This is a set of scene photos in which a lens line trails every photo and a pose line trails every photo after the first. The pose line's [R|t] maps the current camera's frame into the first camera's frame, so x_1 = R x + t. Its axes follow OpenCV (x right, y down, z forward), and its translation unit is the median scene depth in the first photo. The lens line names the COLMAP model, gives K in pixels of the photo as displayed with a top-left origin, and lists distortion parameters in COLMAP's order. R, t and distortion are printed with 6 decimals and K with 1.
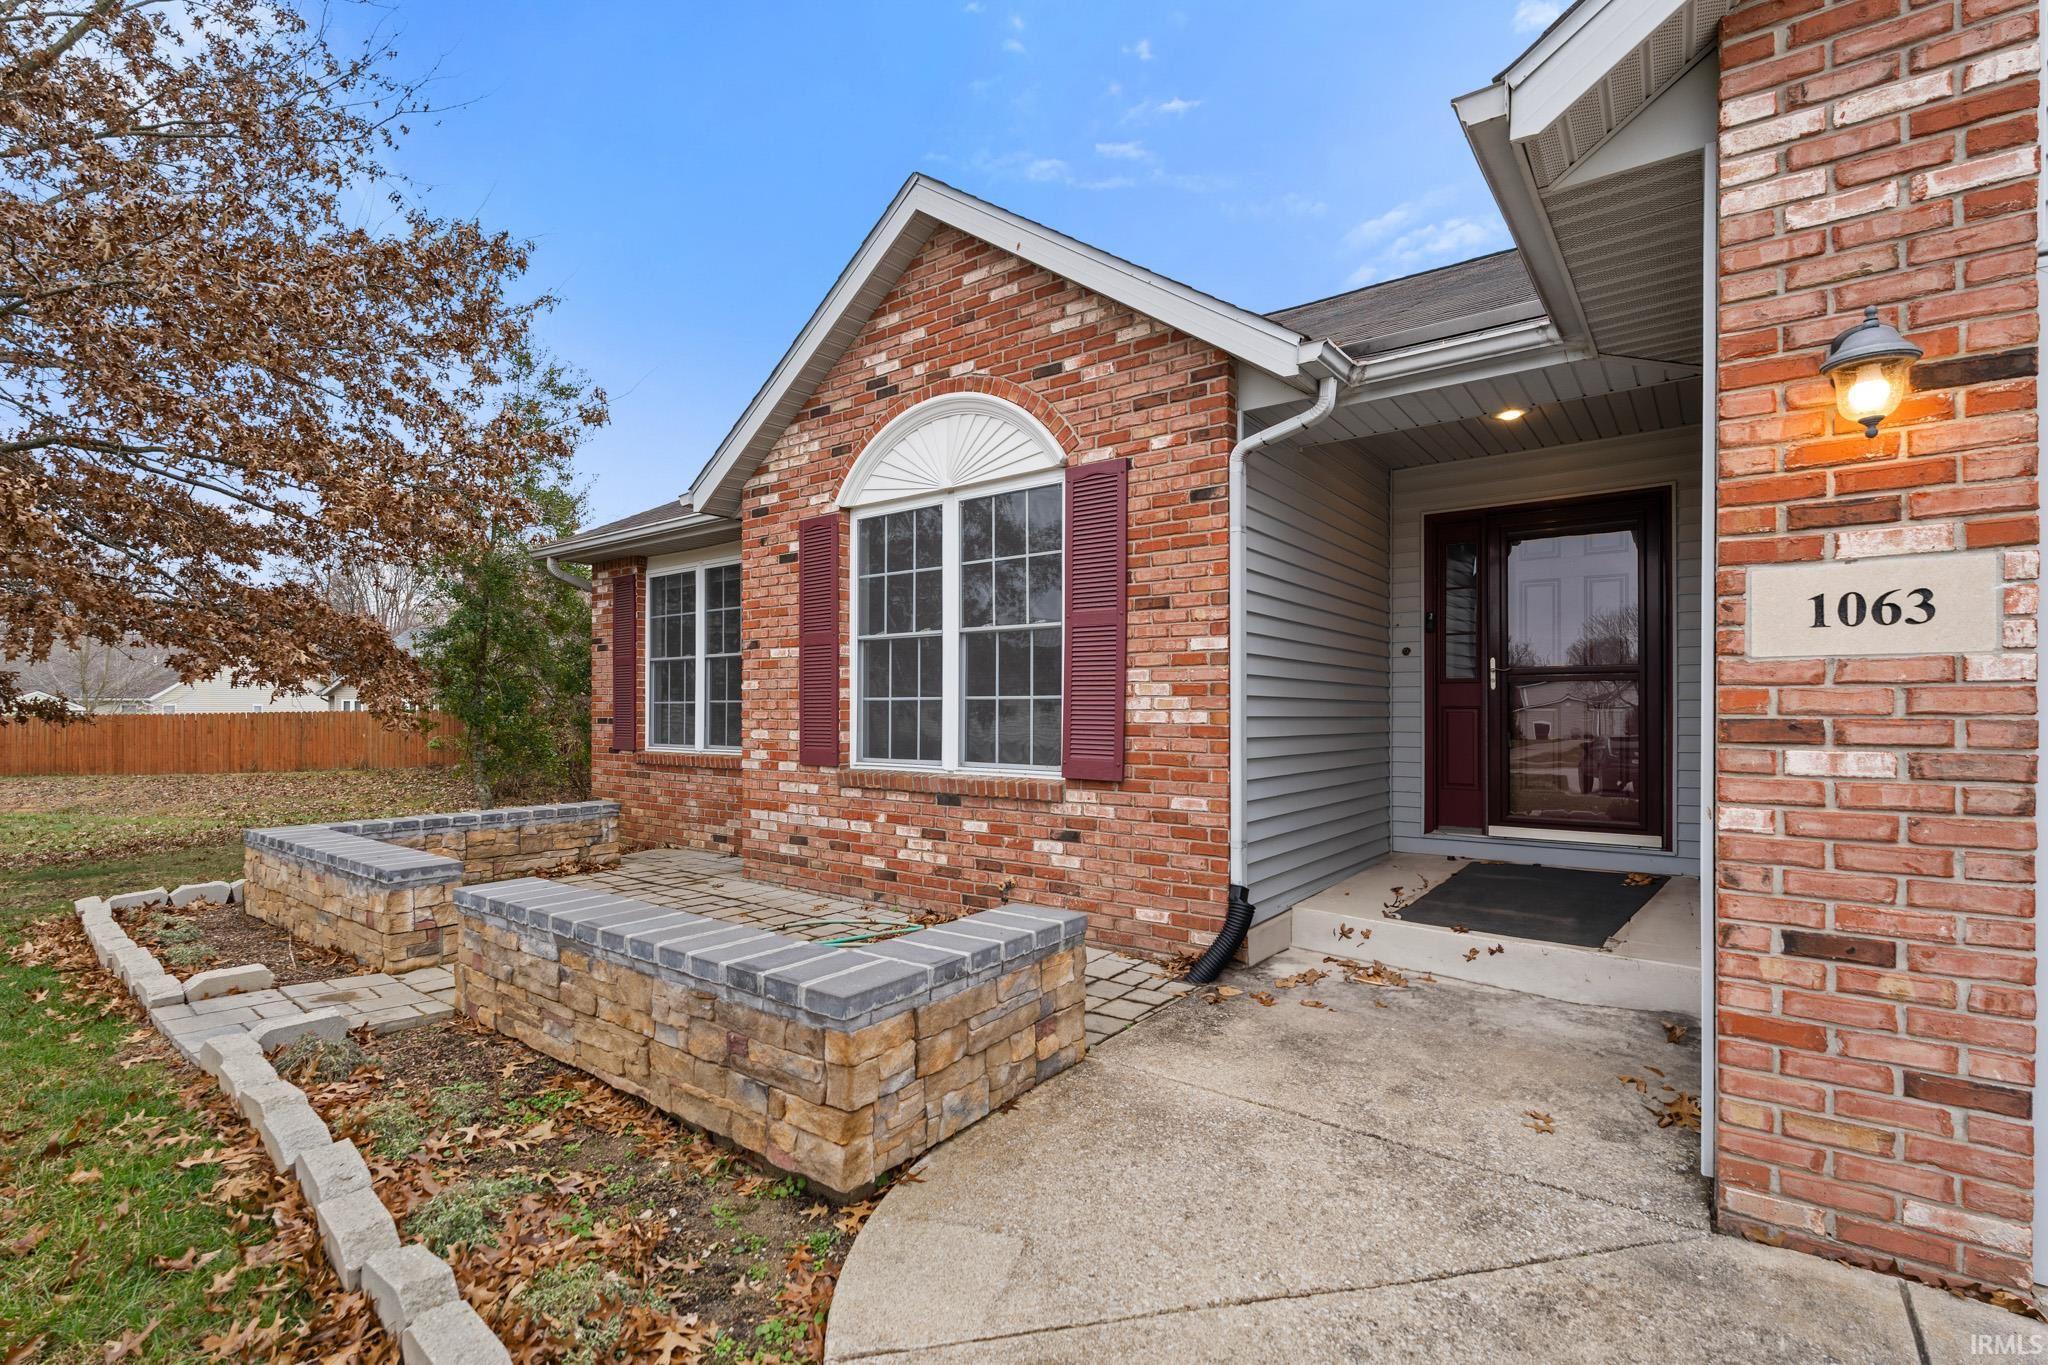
lens RADIAL K [[945.0, 0, 1014.7], [0, 945.0, 704.9], [0, 0, 1]] dist [-0.000635, 0.000043]
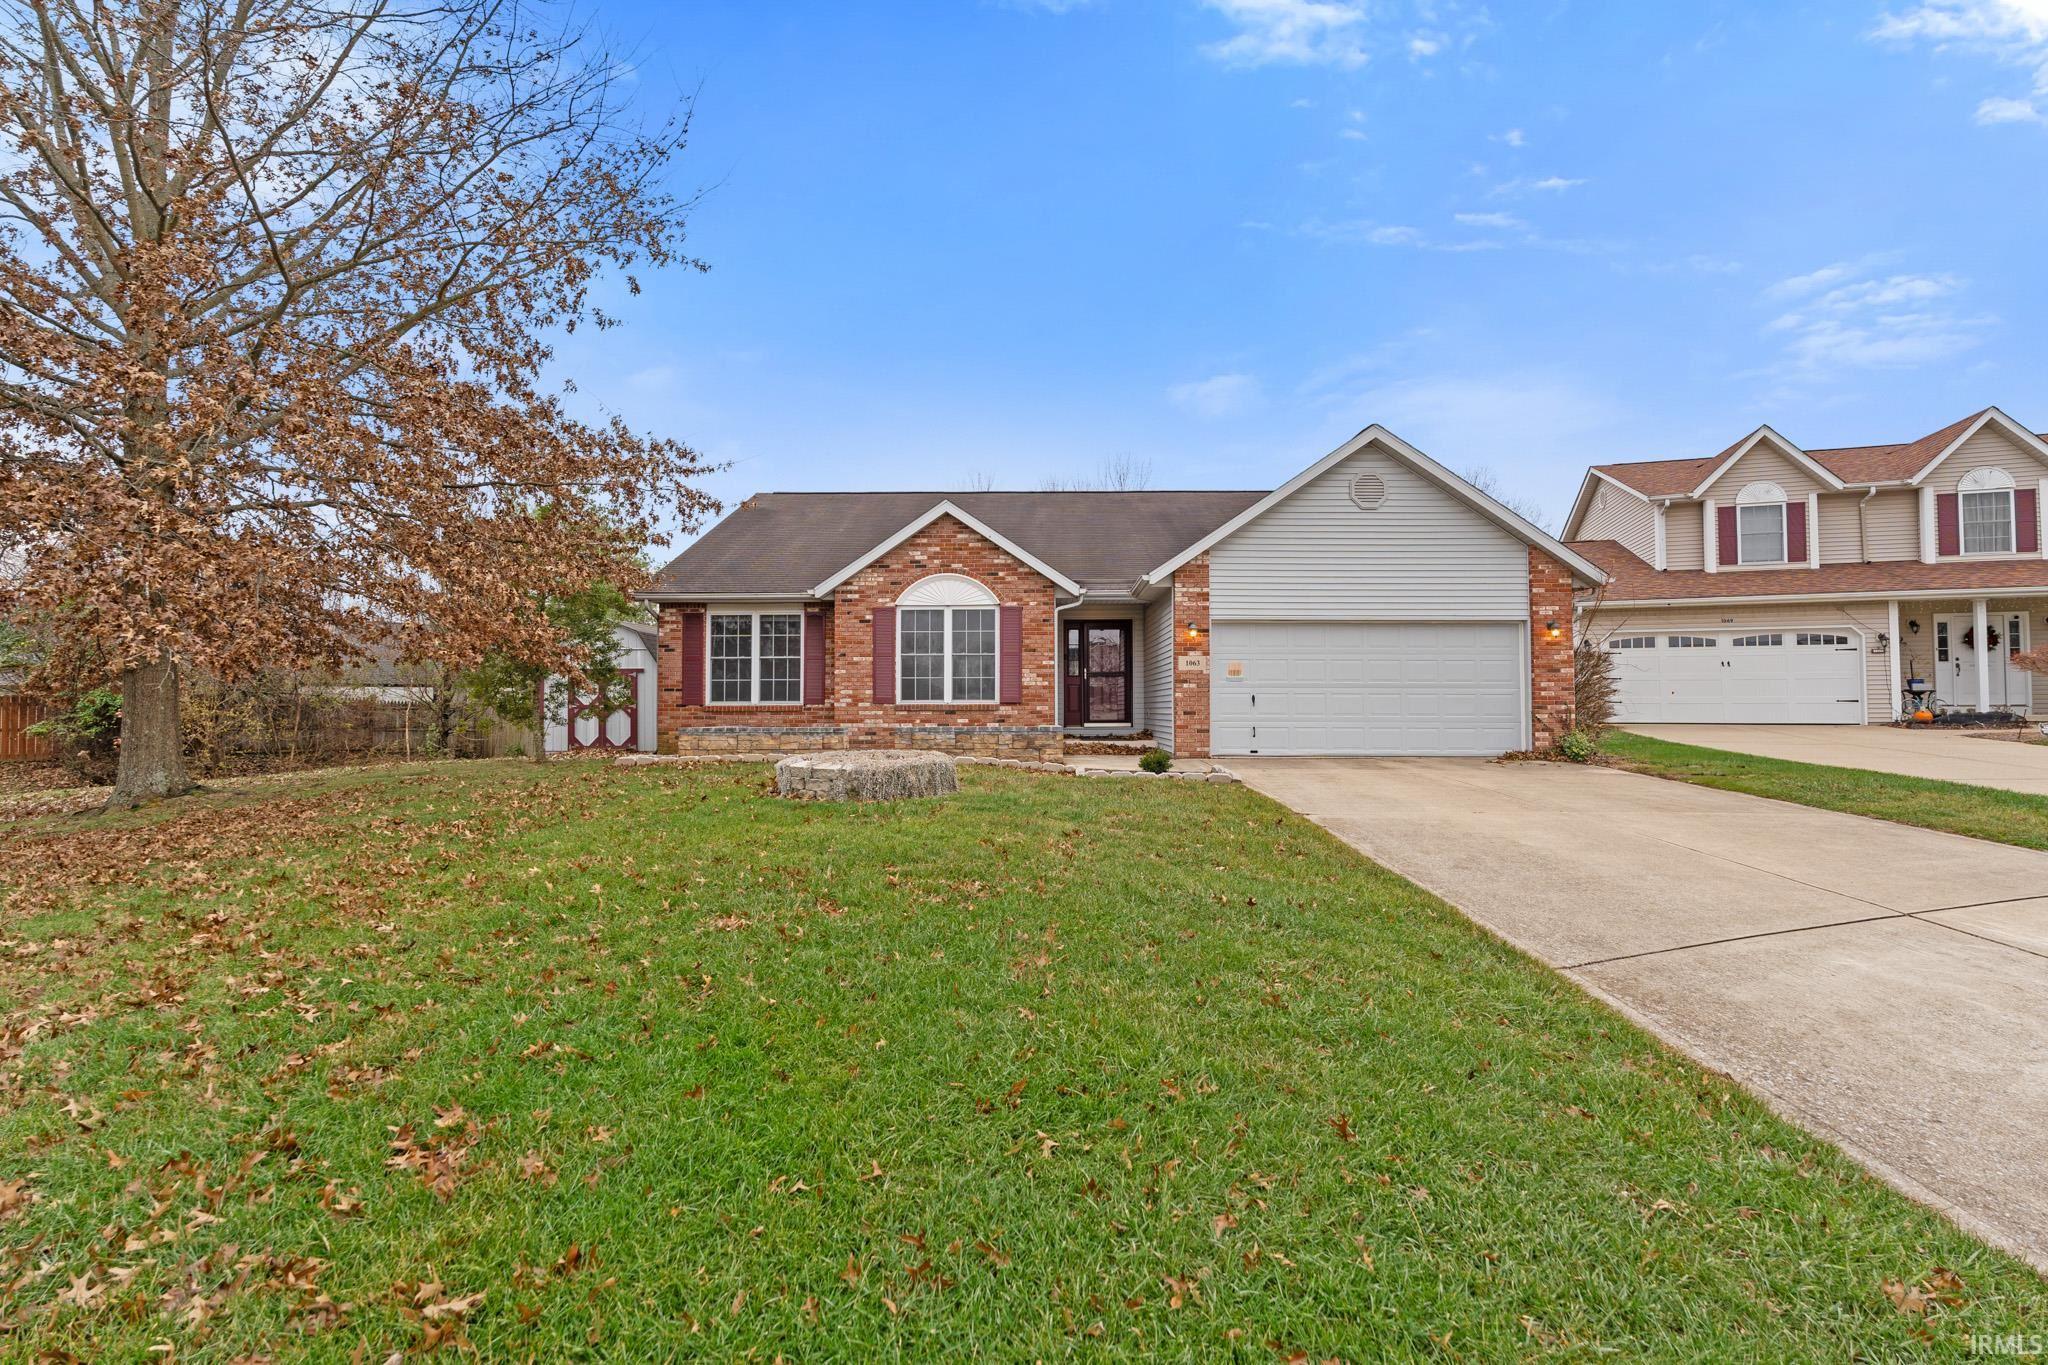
lens RADIAL K [[915.8, 0, 1041.7], [0, 915.8, 698.6], [0, 0, 1]] dist [-0.001262, 0.000062]
pose [[0.792212, 0.006507, 0.610211, -1.512102], [0.000249, 0.999940, -0.010985, 0.085513], [-0.610246, 0.008854, 0.792163, -1.353284]]
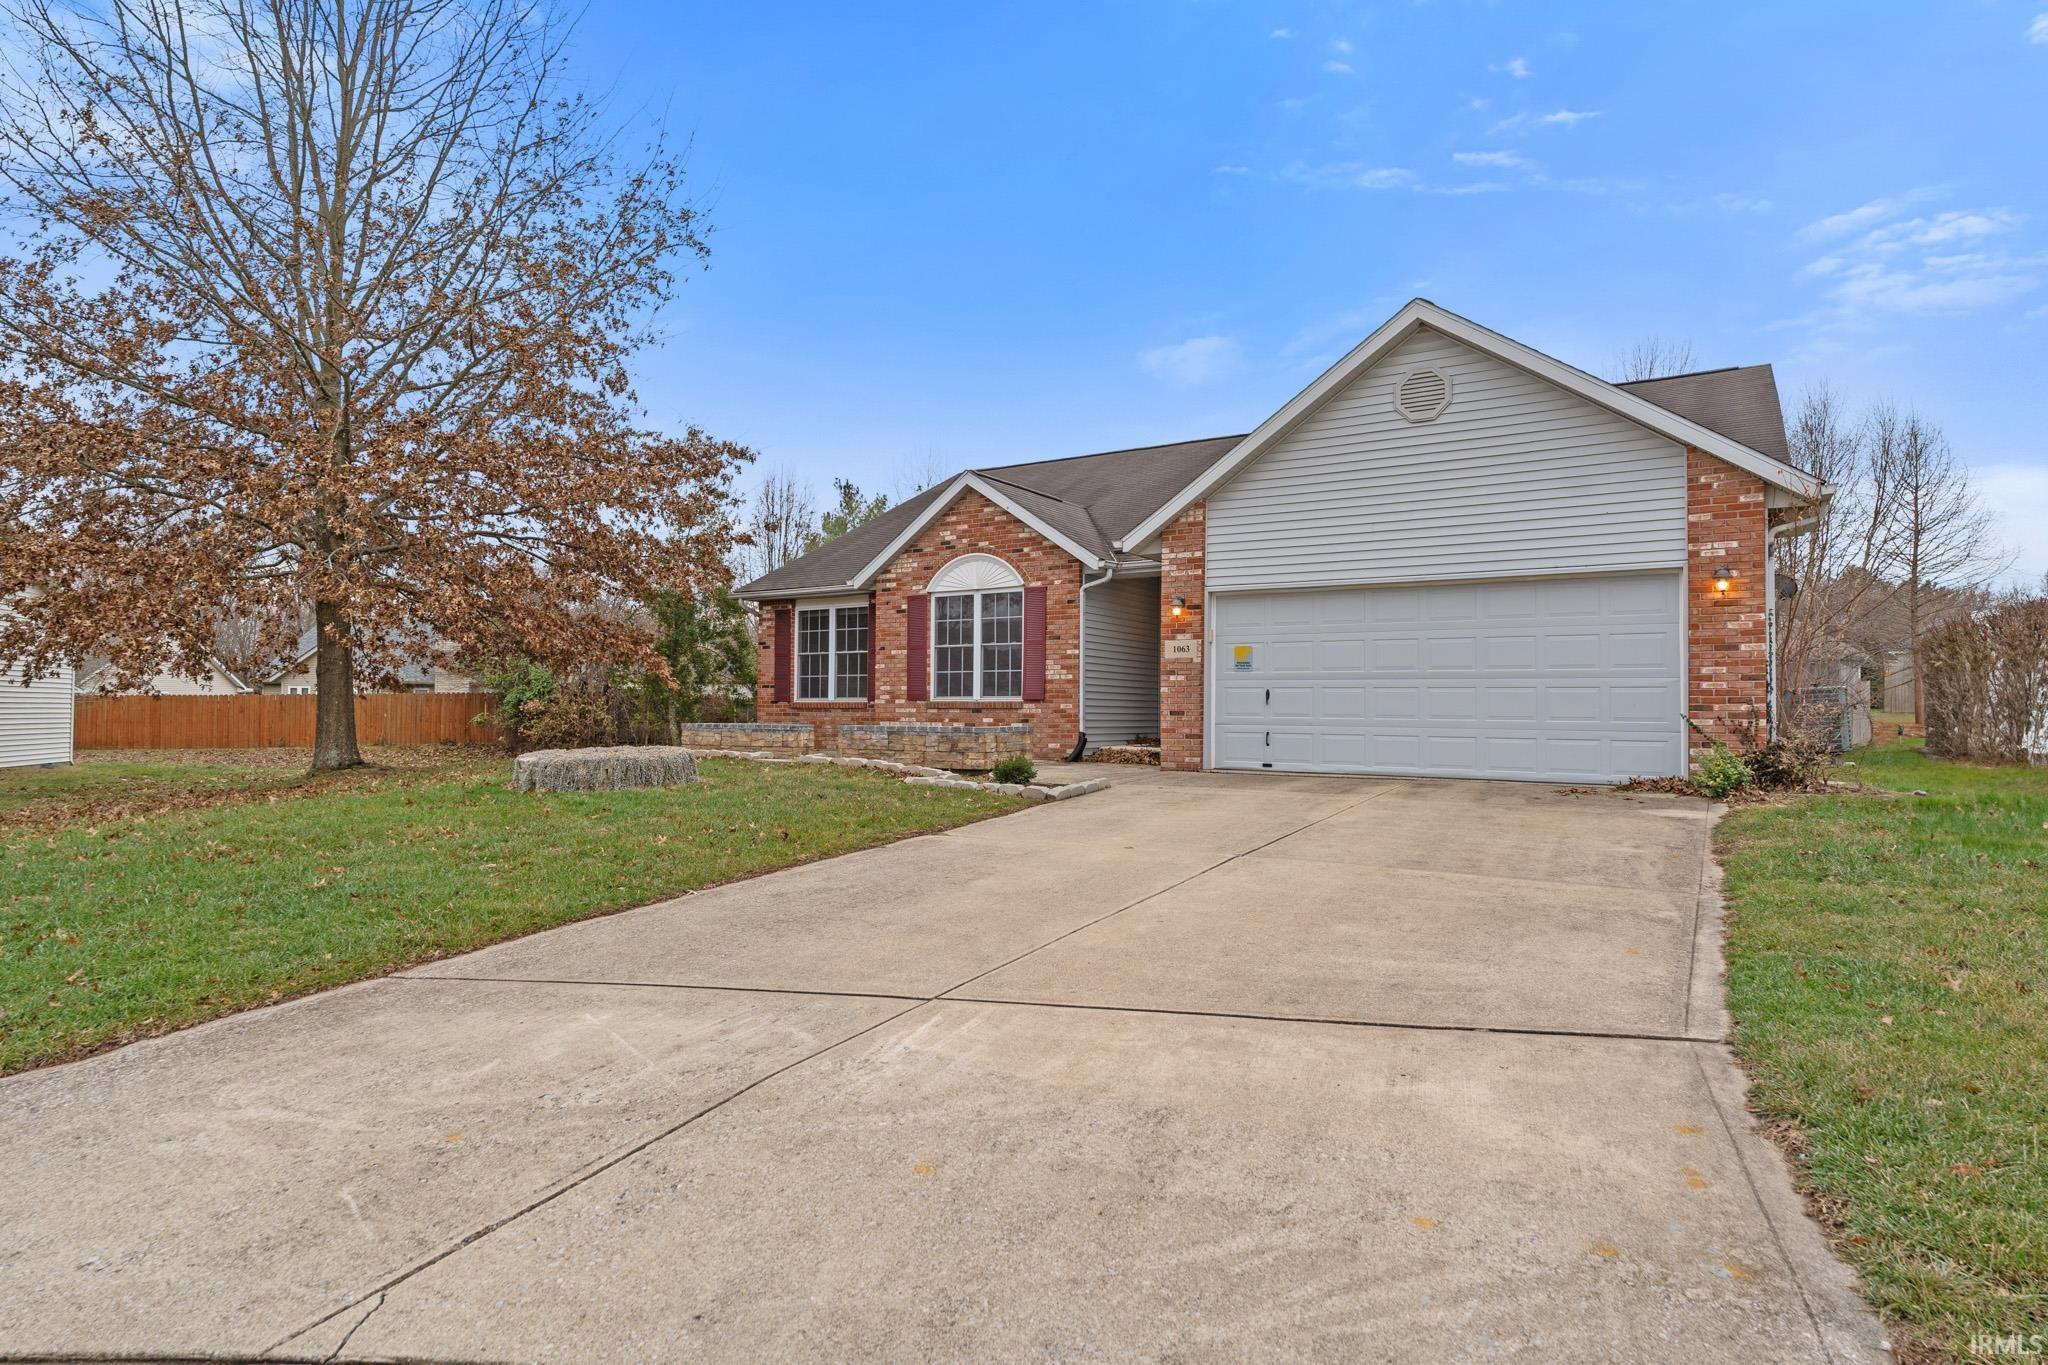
lens RADIAL K [[1126.3, 0, 1024.0], [0, 1126.3, 682.5], [0, 0, 1]] dist [0.004102, 0.000198]
pose [[0.995892, 0.007521, 0.090232, -0.210574], [-0.005535, 0.999737, -0.022244, 0.088017], [-0.090375, 0.021653, 0.995672, -1.982423]]
